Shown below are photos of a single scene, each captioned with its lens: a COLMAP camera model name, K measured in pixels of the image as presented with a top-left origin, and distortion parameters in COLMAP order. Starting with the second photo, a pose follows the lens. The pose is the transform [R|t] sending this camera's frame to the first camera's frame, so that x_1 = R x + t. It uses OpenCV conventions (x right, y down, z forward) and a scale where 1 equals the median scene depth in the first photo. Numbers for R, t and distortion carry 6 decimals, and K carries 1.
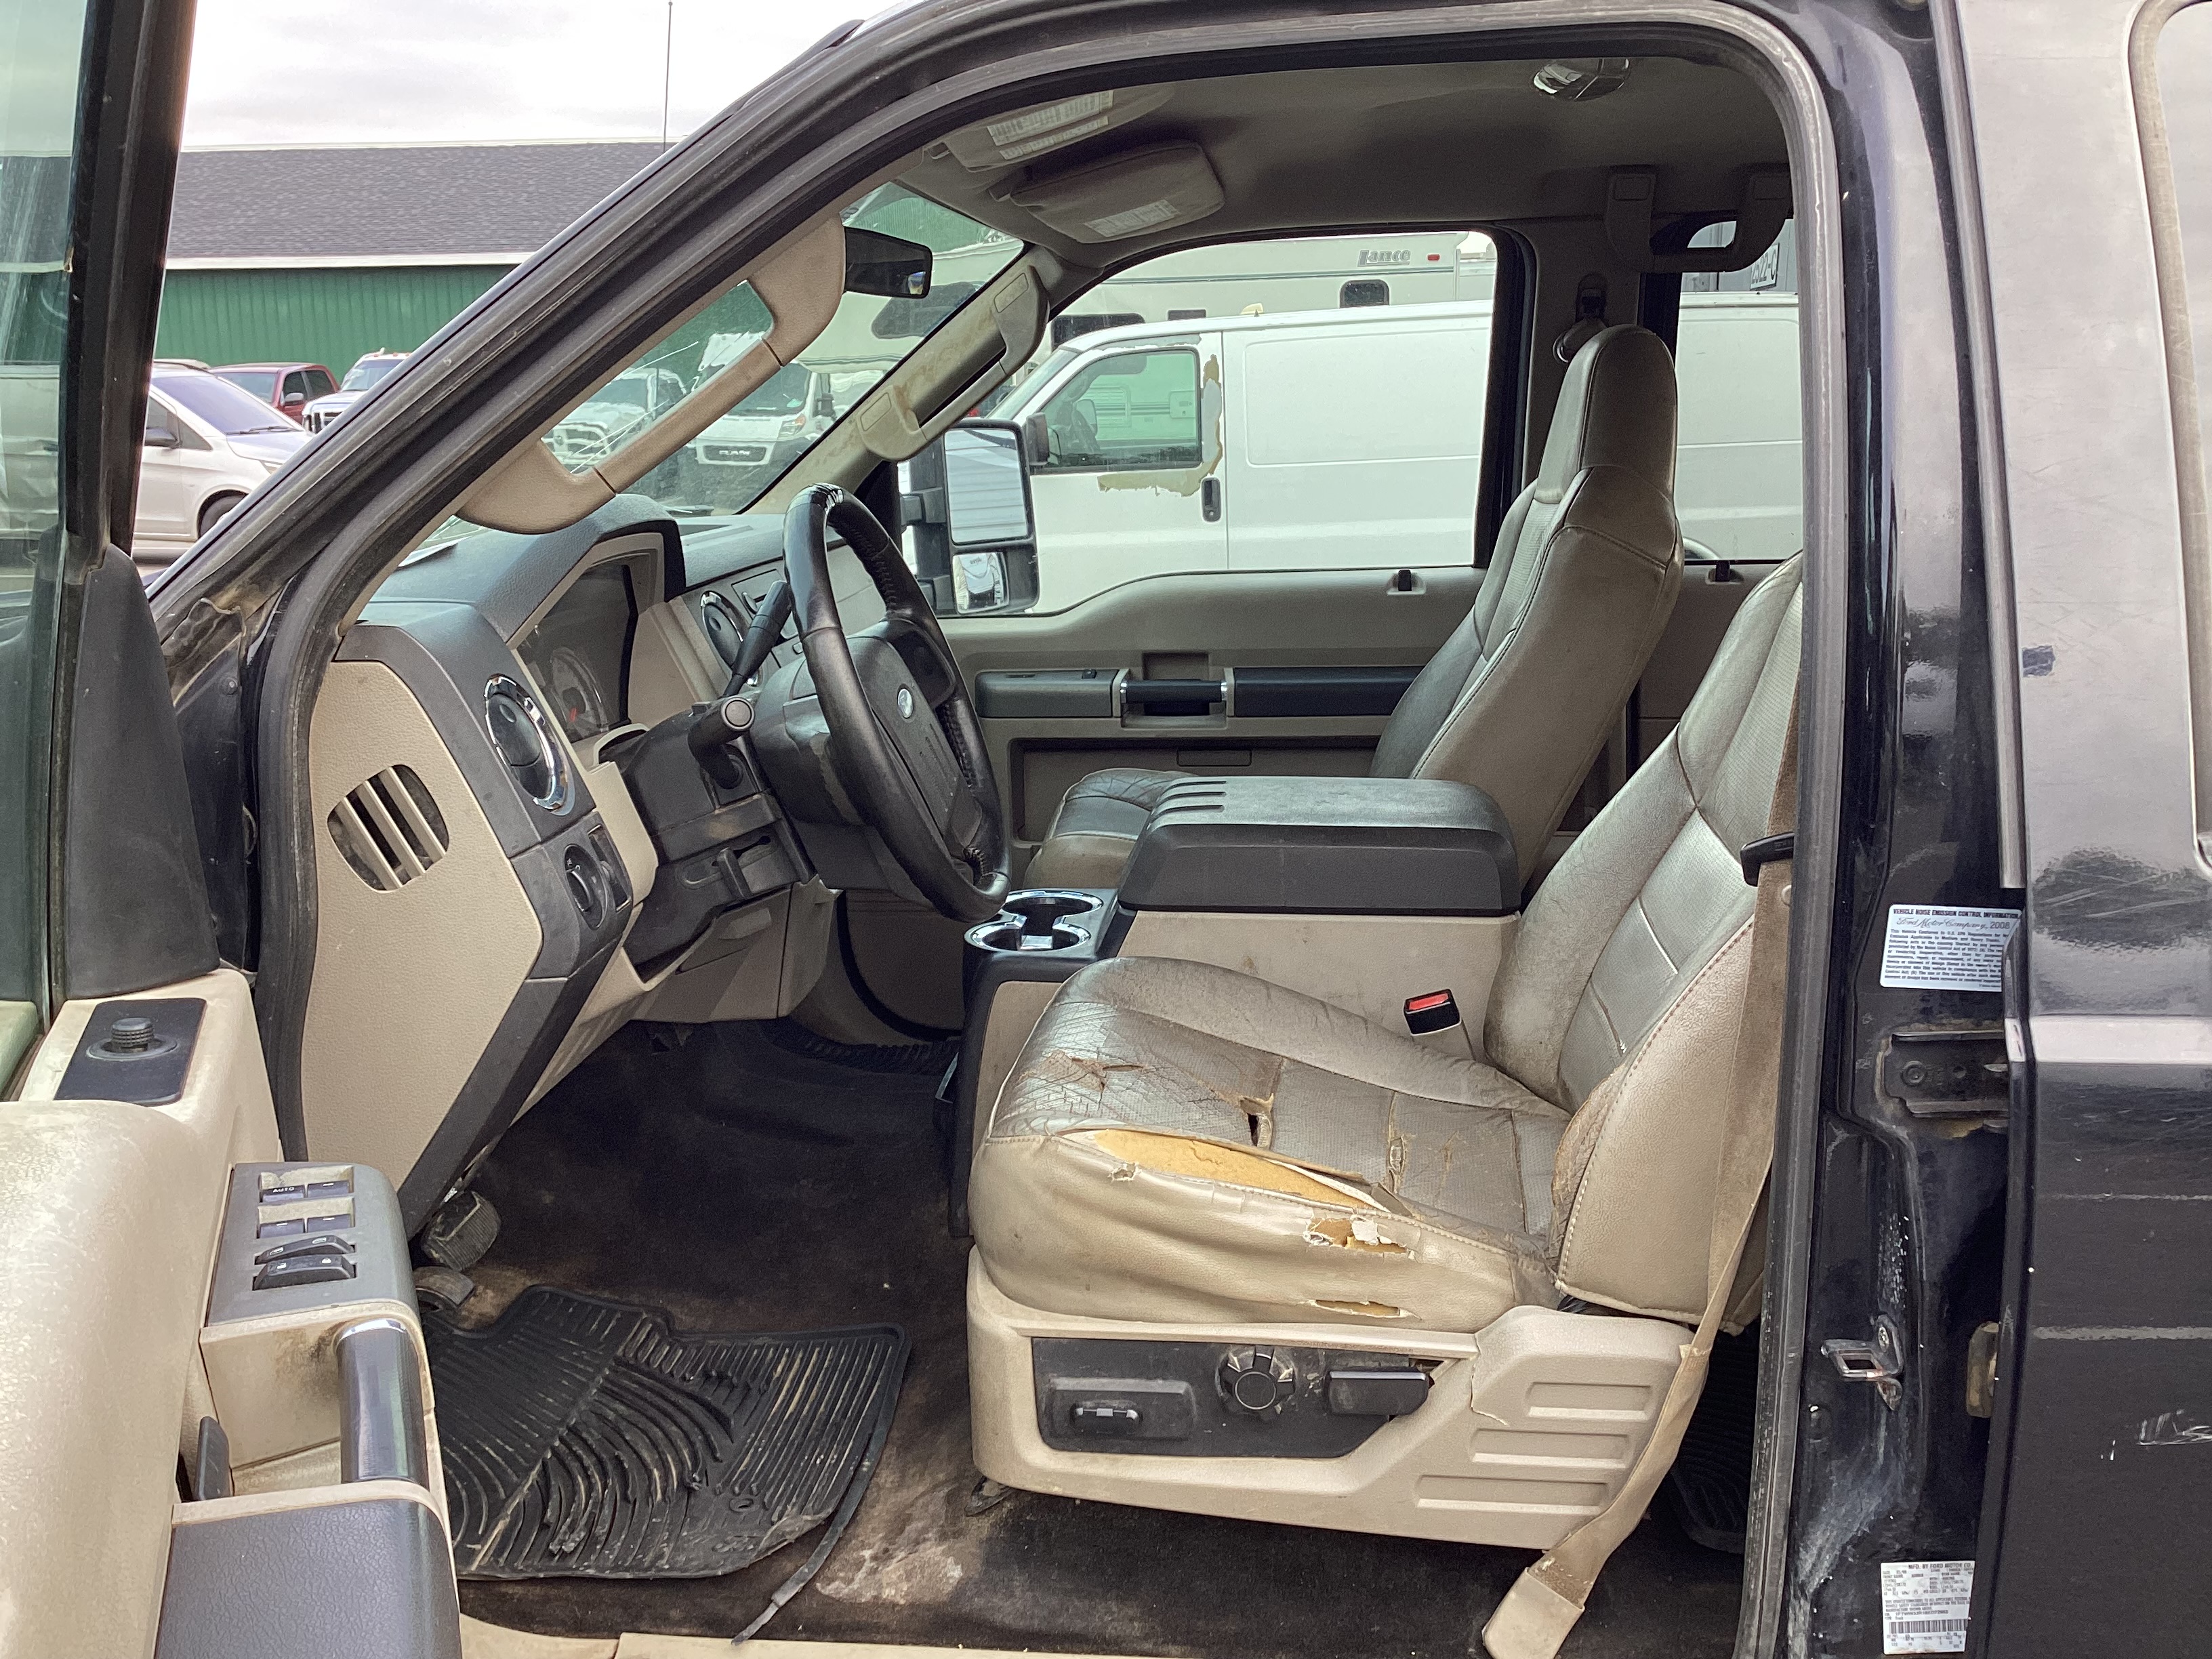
lens RADIAL K [[1985.6, 0, 1106.1], [0, 1985.6, 817.6], [0, 0, 1]] dist [0.107235, -0.243232]
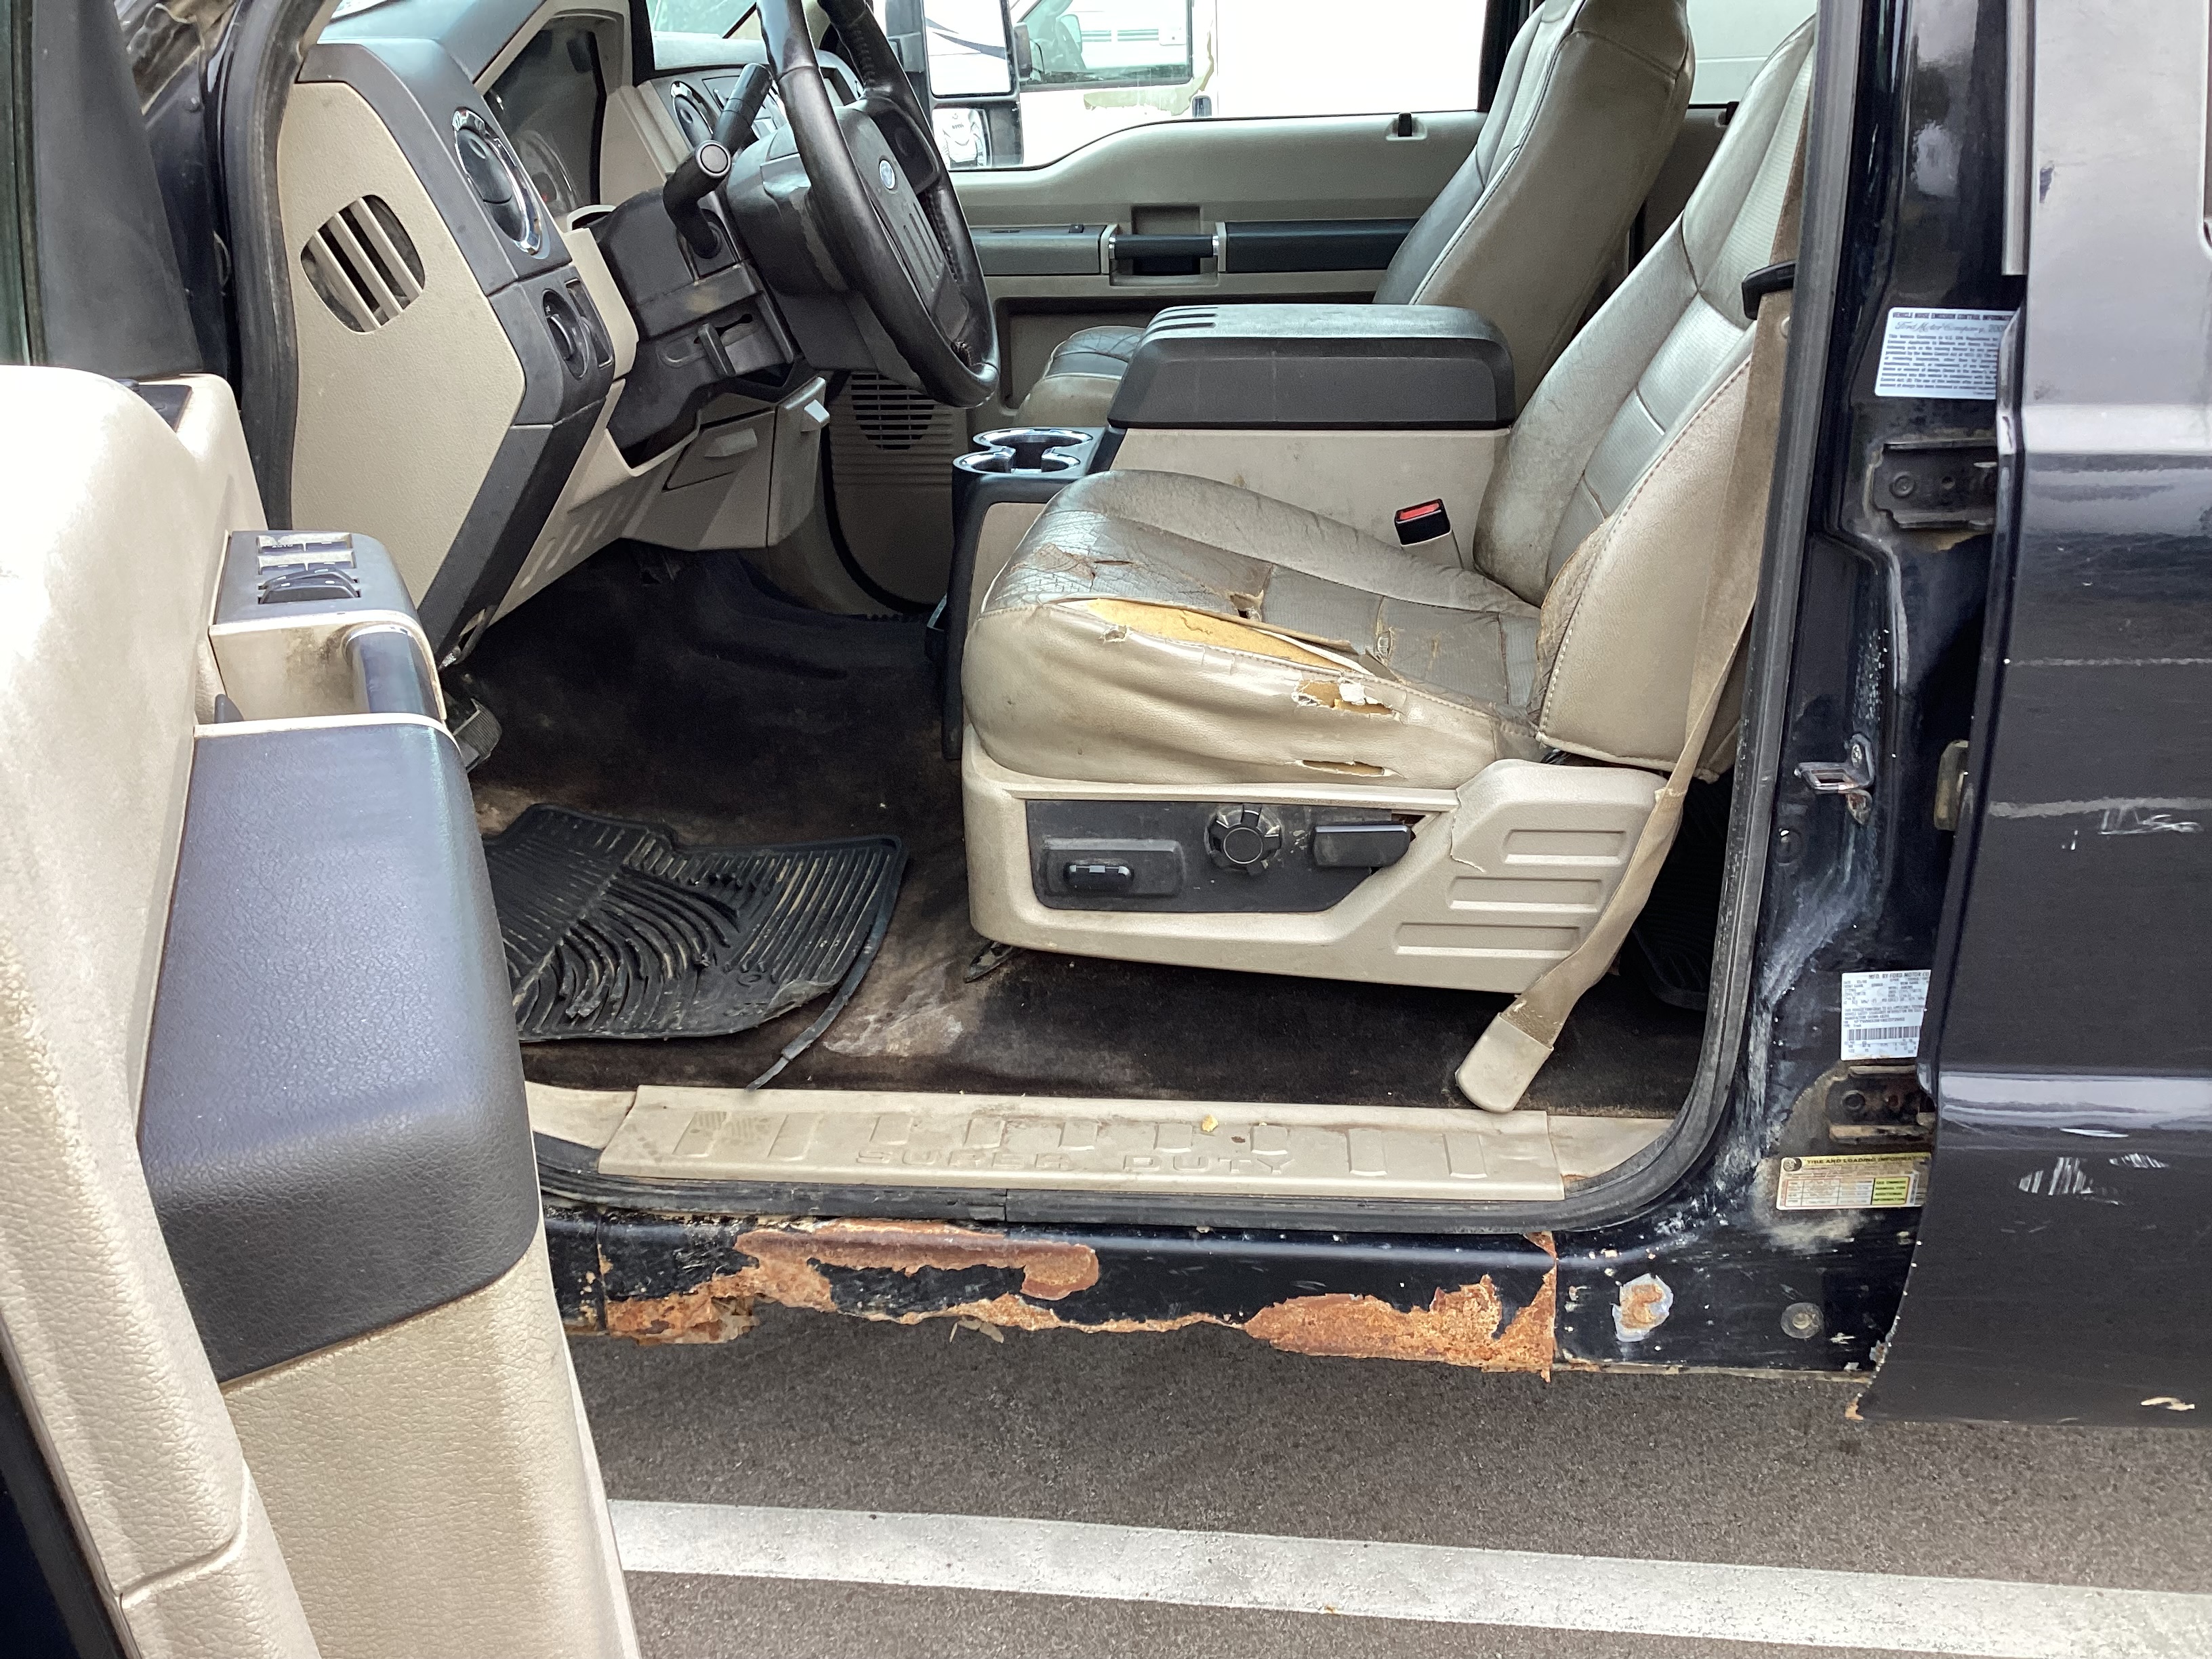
lens RADIAL K [[1985.6, 0, 1106.1], [0, 1985.6, 817.6], [0, 0, 1]] dist [0.107235, -0.243232]
pose [[0.999972, -0.004976, 0.005612, -0.001845], [0.003996, 0.986651, 0.162797, 0.101593], [-0.006347, -0.162770, 0.986644, -0.011825]]
